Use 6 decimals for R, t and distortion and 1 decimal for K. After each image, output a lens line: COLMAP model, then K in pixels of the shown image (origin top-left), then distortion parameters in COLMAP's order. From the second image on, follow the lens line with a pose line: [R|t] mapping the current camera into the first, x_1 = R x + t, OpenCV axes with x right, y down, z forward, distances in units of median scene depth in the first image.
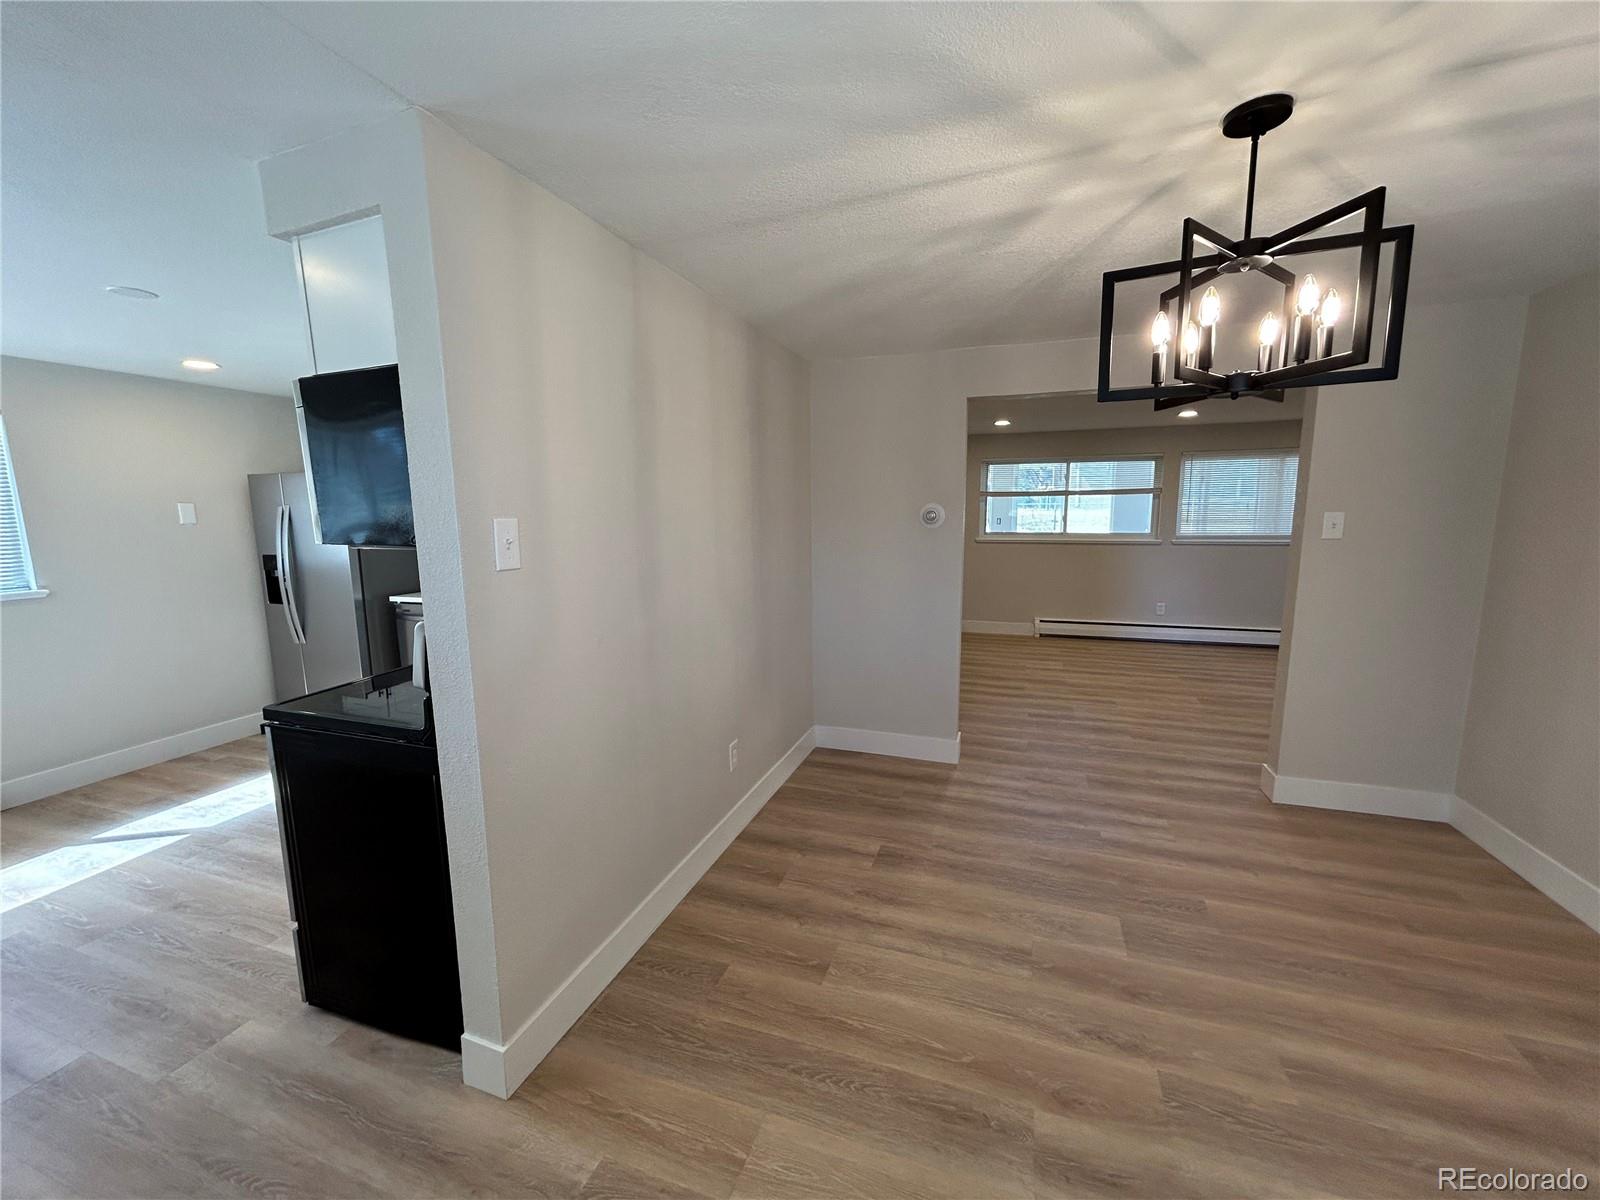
lens RADIAL K [[645.6, 0, 794.5], [0, 645.6, 609.8], [0, 0, 1]] dist [0.001483, 0.001310]
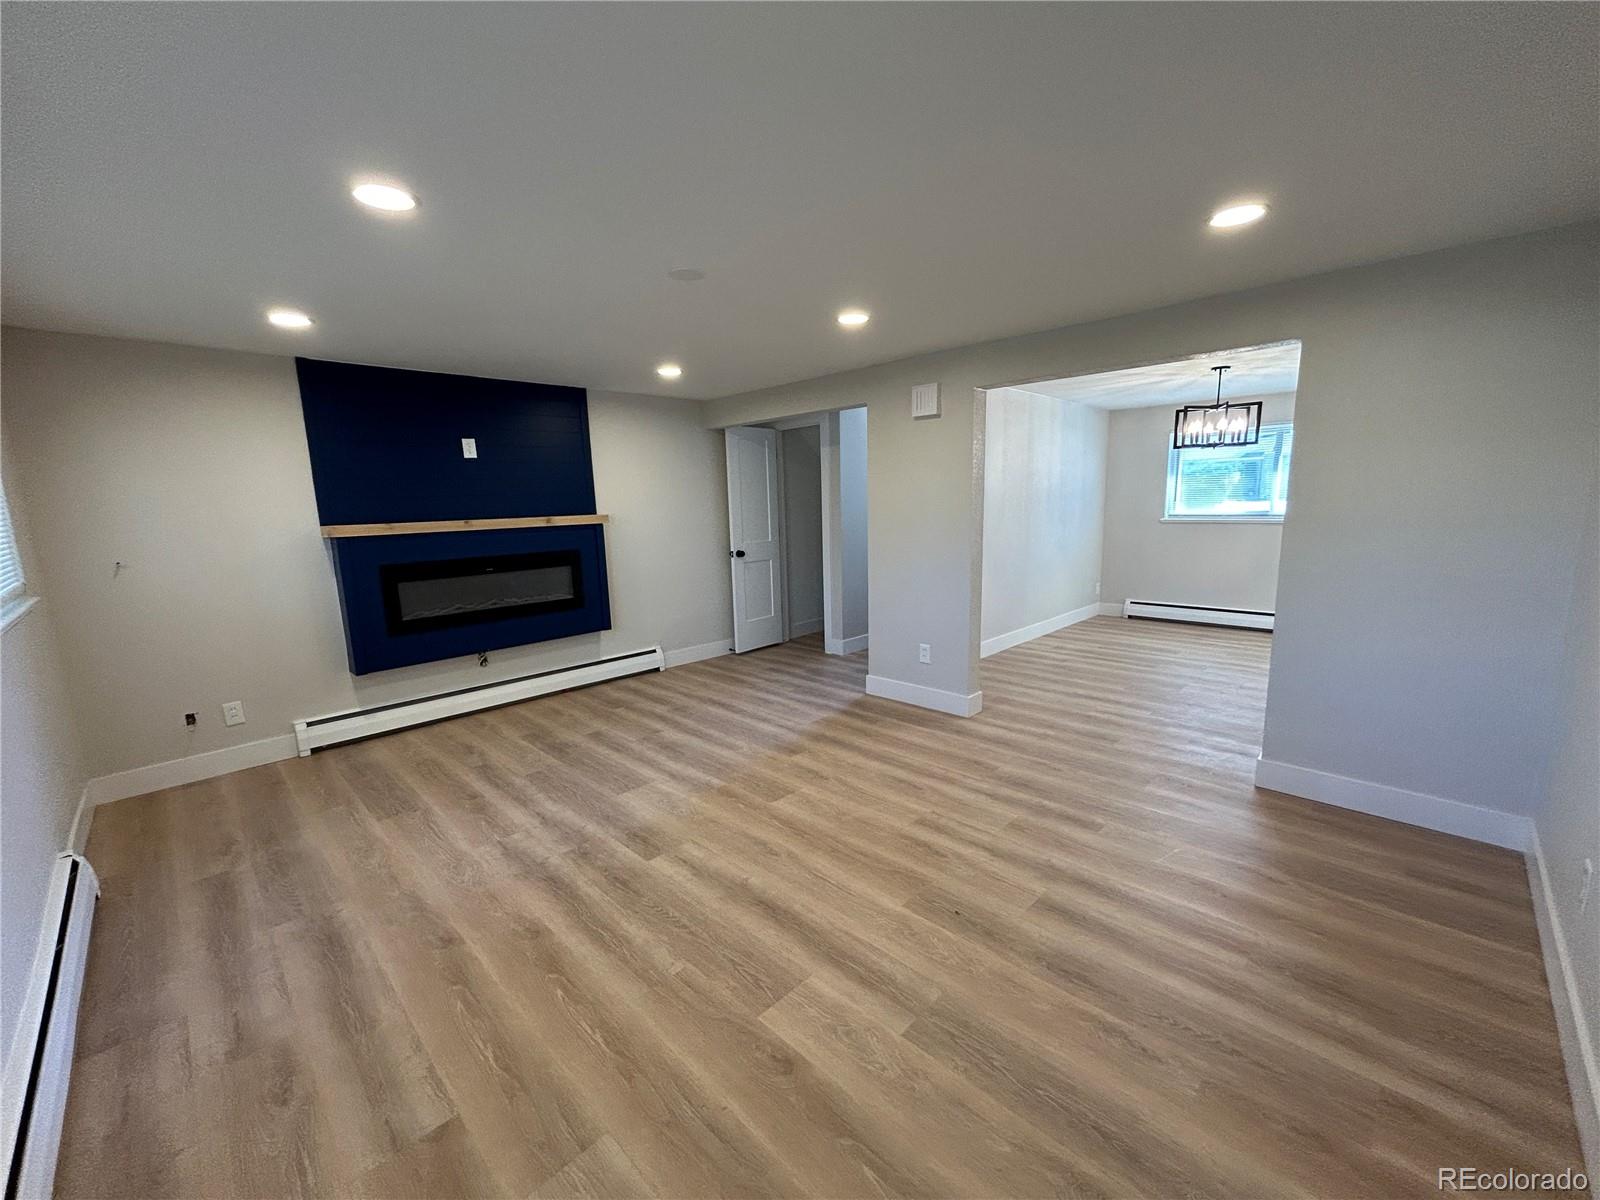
lens RADIAL K [[645.6, 0, 802.2], [0, 645.6, 601.1], [0, 0, 1]] dist [0.001483, 0.001310]
pose [[-0.906487, -0.030552, 0.421126, 0.544803], [0.101461, 0.952394, 0.287492, -0.349724], [-0.409861, 0.303335, -0.860233, 2.314608]]
